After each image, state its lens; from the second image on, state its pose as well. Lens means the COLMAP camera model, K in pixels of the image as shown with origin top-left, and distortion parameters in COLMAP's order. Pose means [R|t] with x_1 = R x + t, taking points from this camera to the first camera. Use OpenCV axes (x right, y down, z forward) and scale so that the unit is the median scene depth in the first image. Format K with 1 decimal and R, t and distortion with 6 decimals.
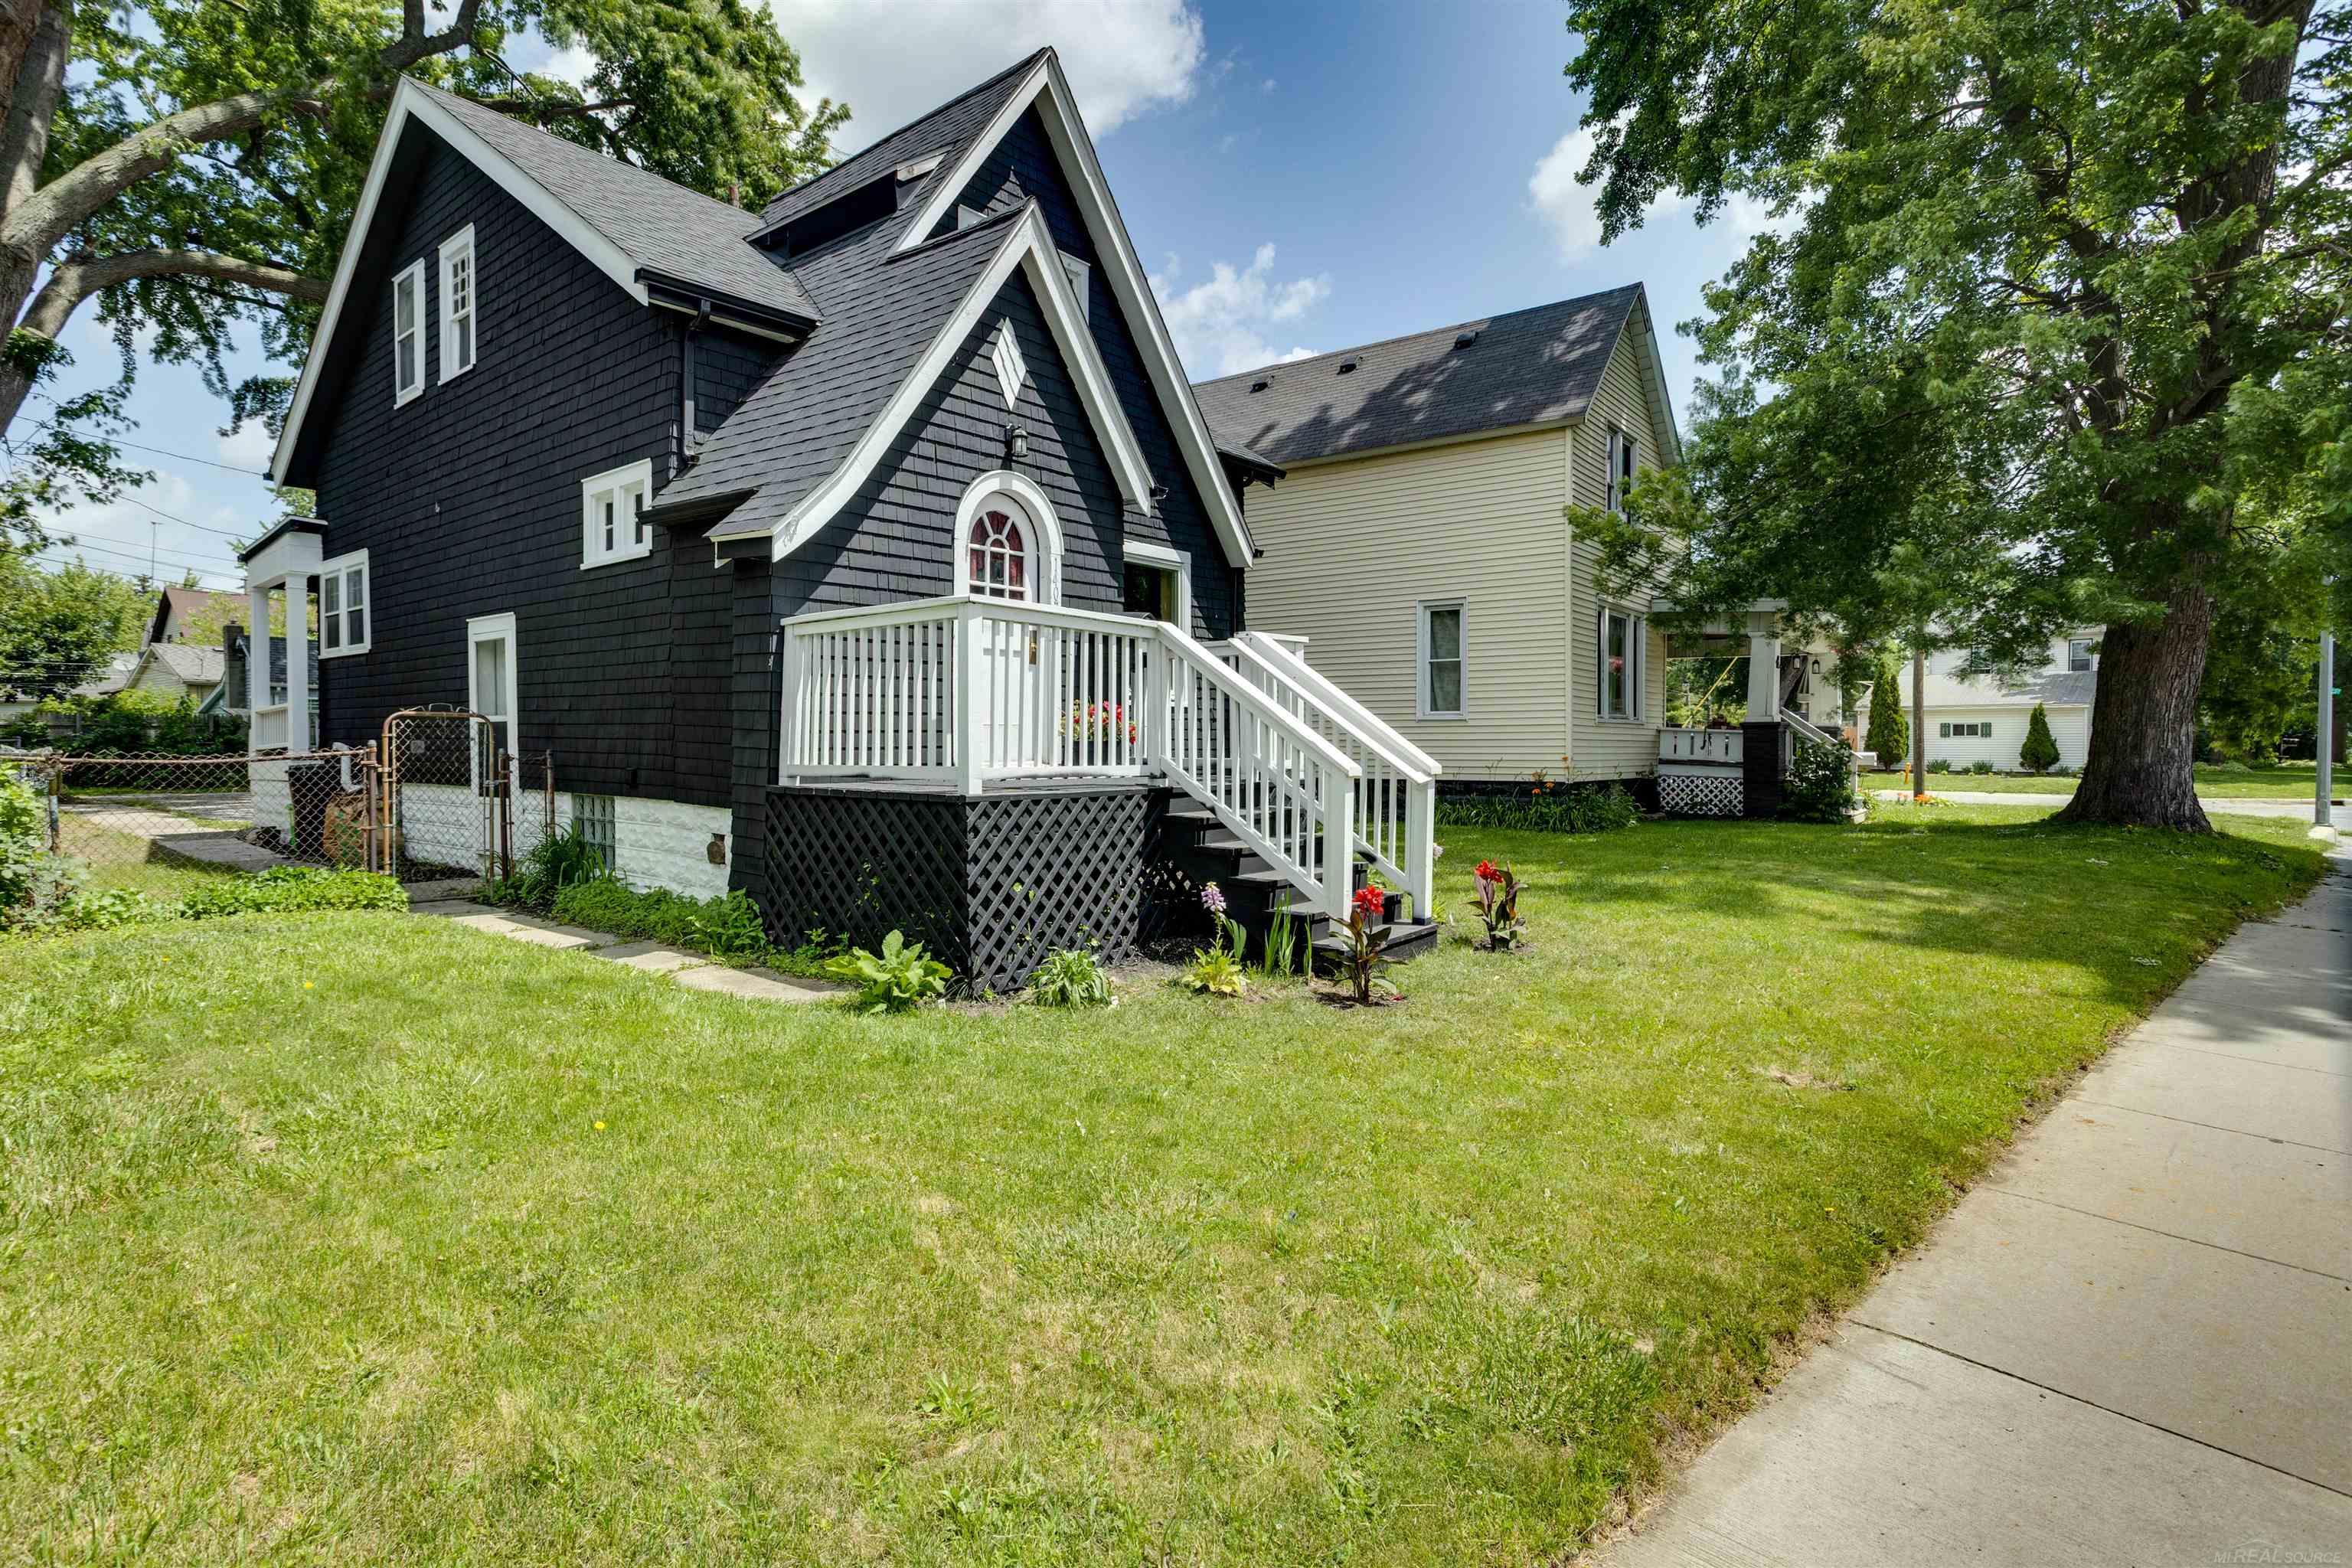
lens RADIAL K [[1168.5, 0, 1145.9], [0, 1168.5, 749.4], [0, 0, 1]] dist [-0.054179, 0.031493]
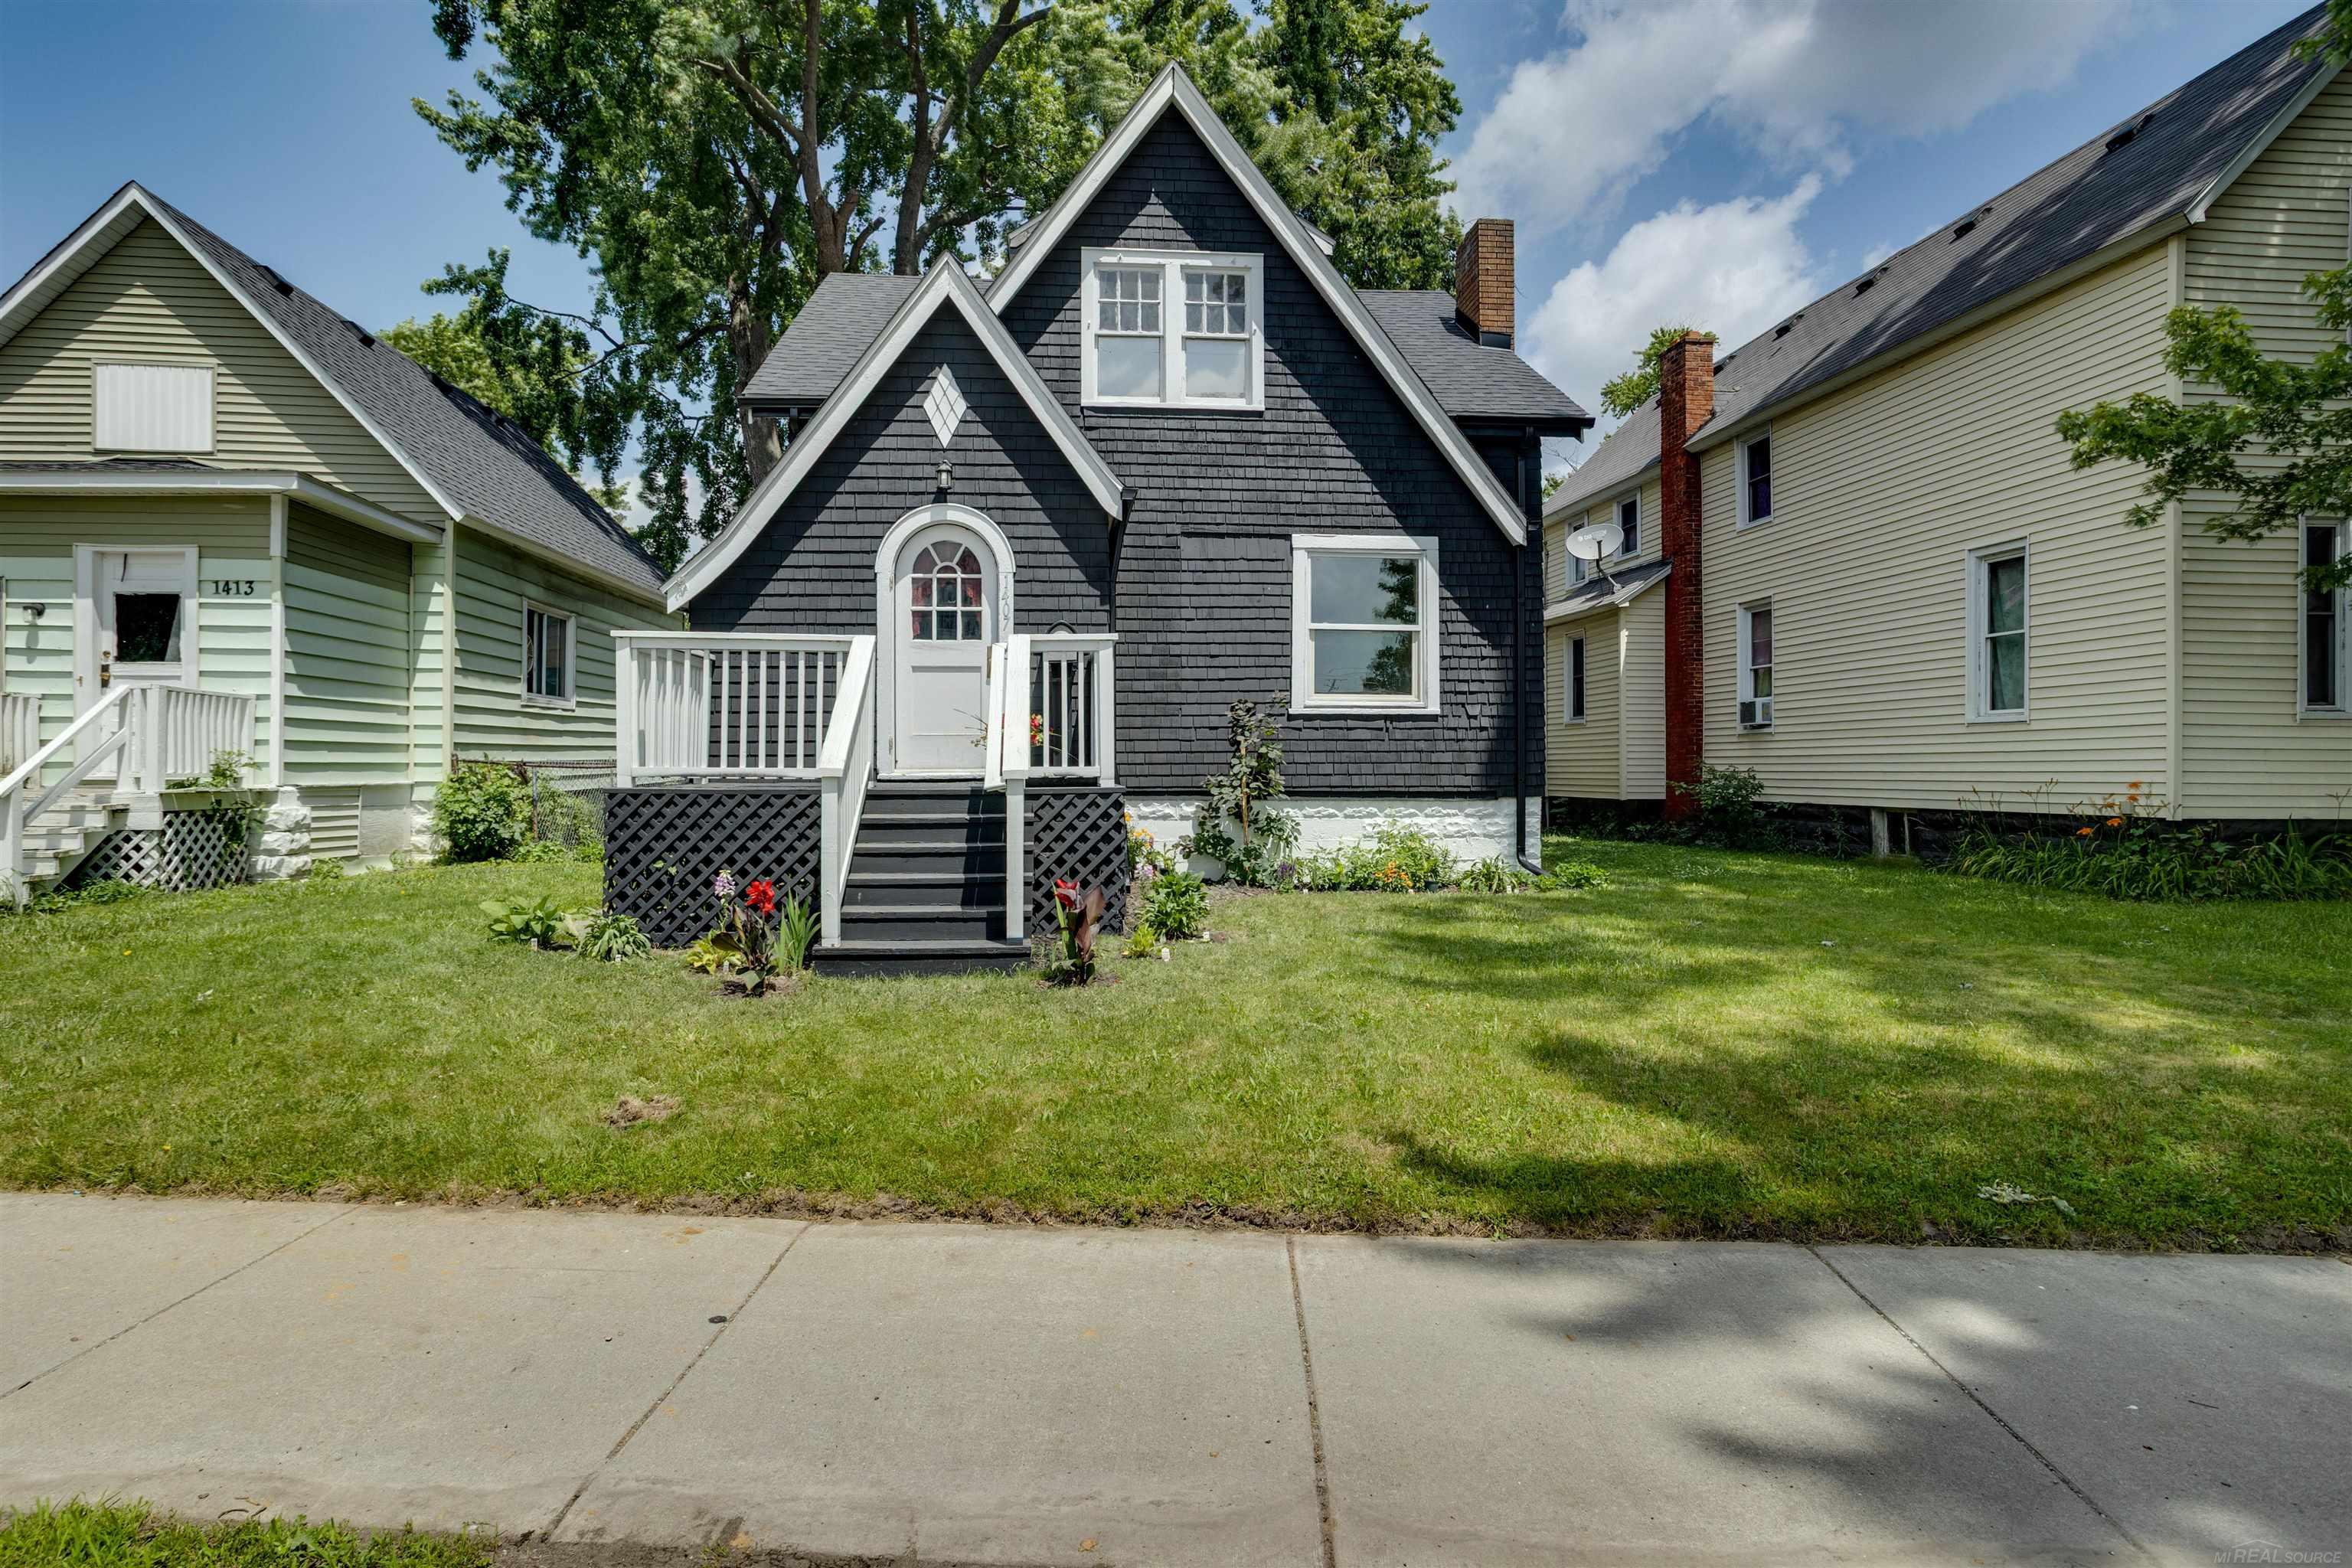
lens RADIAL K [[1177.8, 0, 1151.7], [0, 1177.8, 774.7], [0, 0, 1]] dist [-0.056606, 0.032923]
pose [[0.696348, 0.008281, -0.717656, 0.792903], [-0.006466, 0.999965, 0.005265, 0.009890], [0.717675, 0.000974, 0.696378, 0.358922]]
